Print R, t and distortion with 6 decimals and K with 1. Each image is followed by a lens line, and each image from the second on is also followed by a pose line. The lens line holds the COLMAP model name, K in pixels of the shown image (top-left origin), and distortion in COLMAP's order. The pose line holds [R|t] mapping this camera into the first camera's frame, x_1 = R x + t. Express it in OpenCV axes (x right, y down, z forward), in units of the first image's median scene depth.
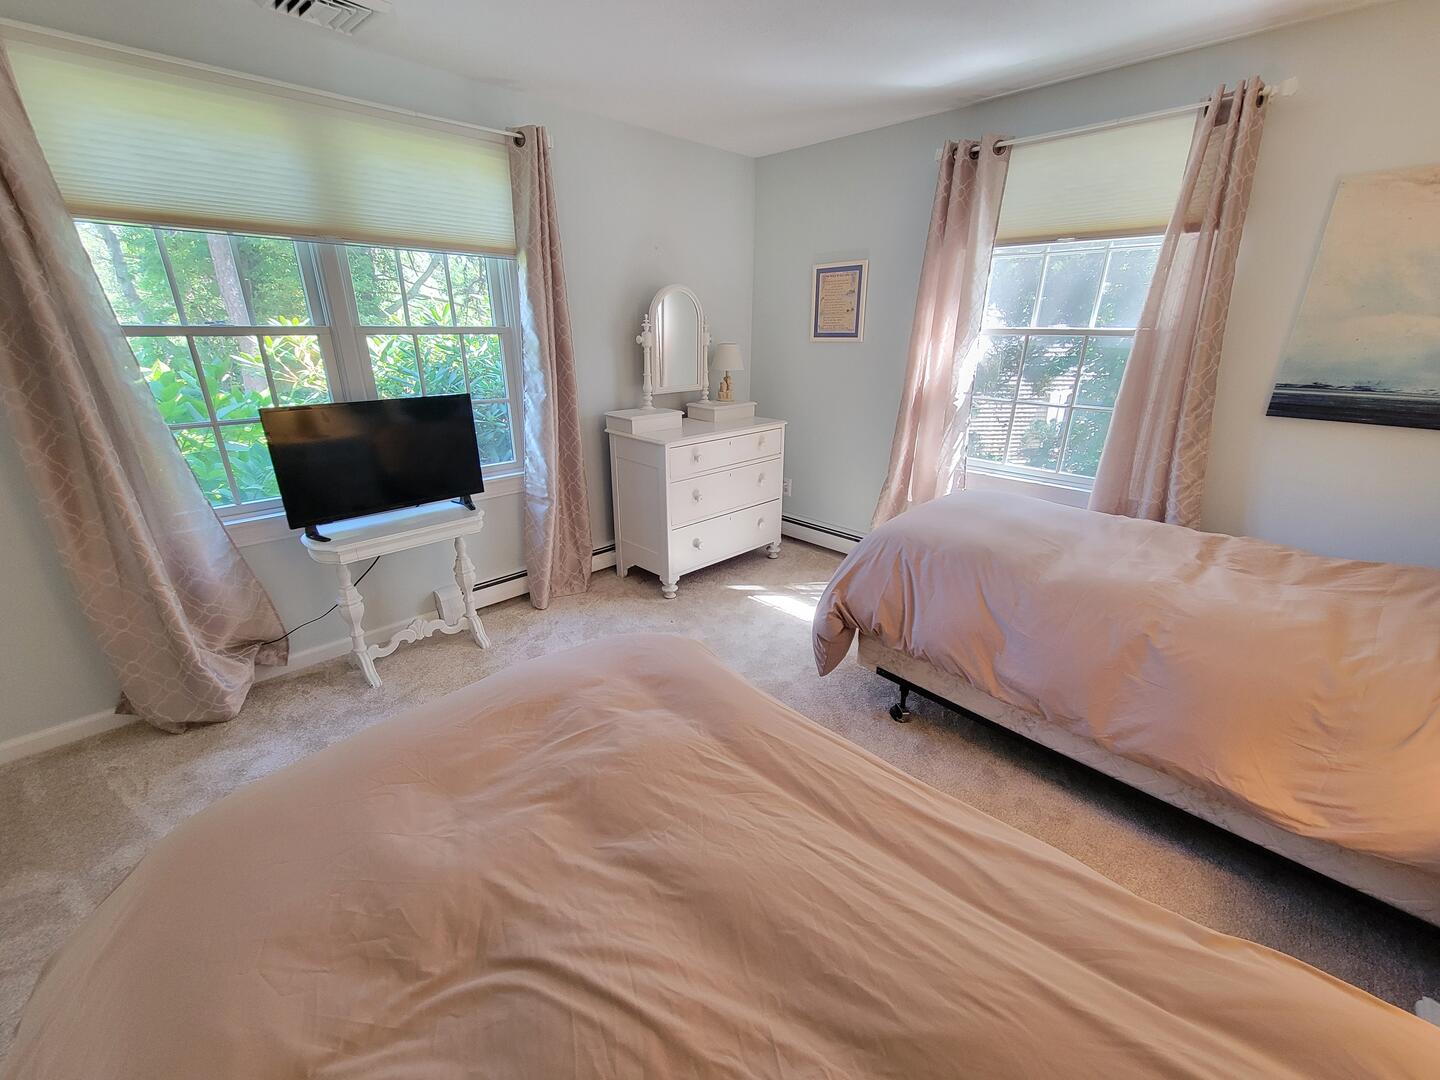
lens RADIAL K [[588.7, 0, 718.0], [0, 588.7, 543.5], [0, 0, 1]] dist [0.000668, 0.000673]
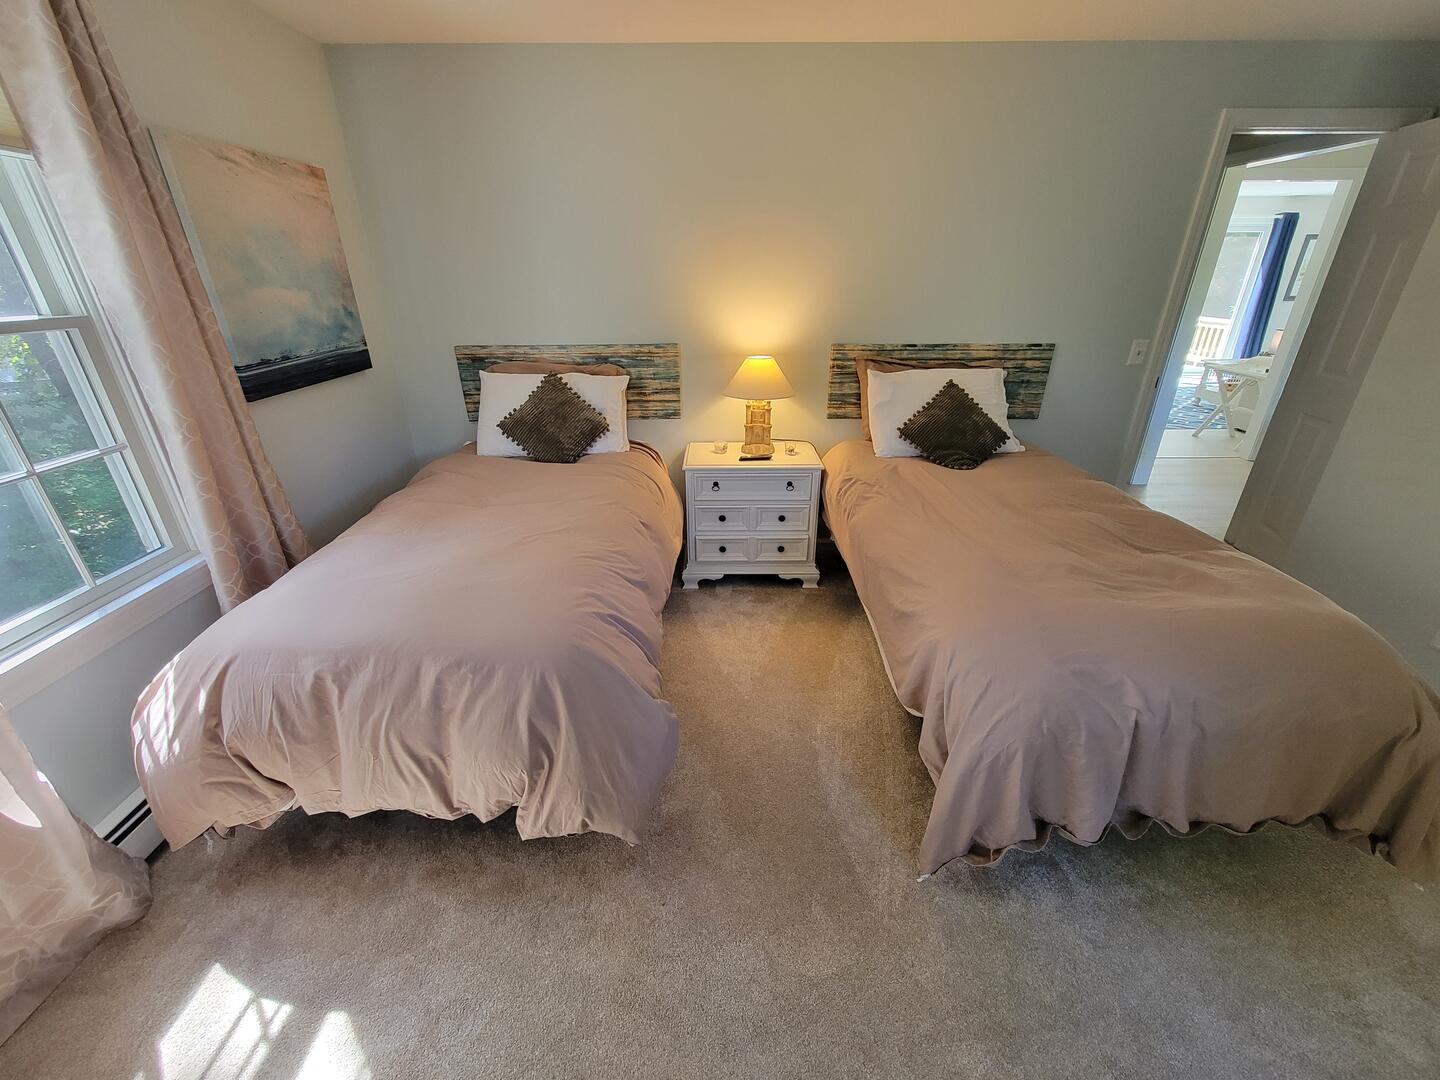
lens RADIAL K [[588.7, 0, 720.0], [0, 588.7, 542.0], [0, 0, 1]] dist [0.000668, 0.000673]
pose [[-0.689157, -0.302562, 0.658422, -0.248753], [0.262812, 0.742415, 0.616239, -0.467478], [-0.675272, 0.597727, -0.432123, 1.135014]]
